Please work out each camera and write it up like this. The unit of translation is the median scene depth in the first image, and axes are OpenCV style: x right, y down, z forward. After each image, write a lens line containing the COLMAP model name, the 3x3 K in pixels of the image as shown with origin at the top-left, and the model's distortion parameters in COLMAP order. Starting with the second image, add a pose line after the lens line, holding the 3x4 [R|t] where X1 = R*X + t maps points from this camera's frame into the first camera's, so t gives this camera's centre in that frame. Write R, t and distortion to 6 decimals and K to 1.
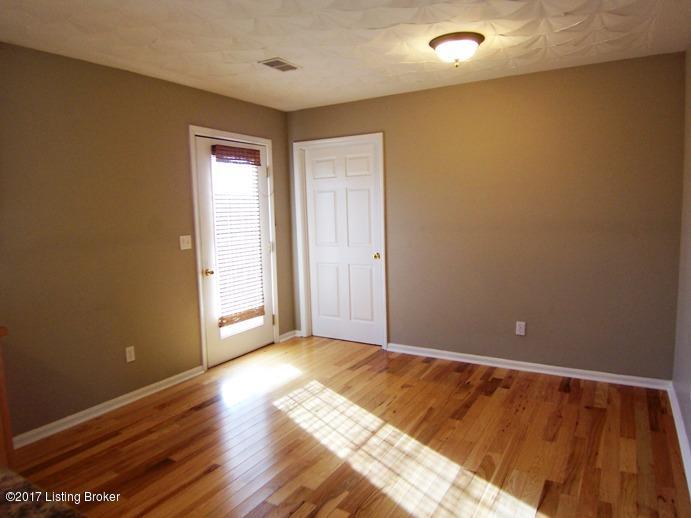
lens RADIAL K [[468.1, 0, 337.7], [0, 468.1, 257.0], [0, 0, 1]] dist [-0.043666, -0.004466]
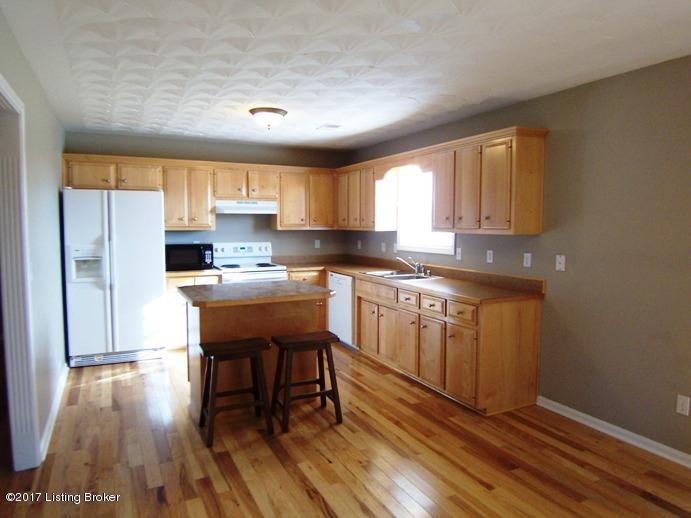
lens RADIAL K [[468.1, 0, 337.7], [0, 468.1, 257.0], [0, 0, 1]] dist [-0.043666, -0.004466]
pose [[-0.540510, 0.085149, -0.837018, 0.603435], [-0.079094, 0.985317, 0.151311, -0.135519], [0.837611, 0.147989, -0.525839, 1.022987]]
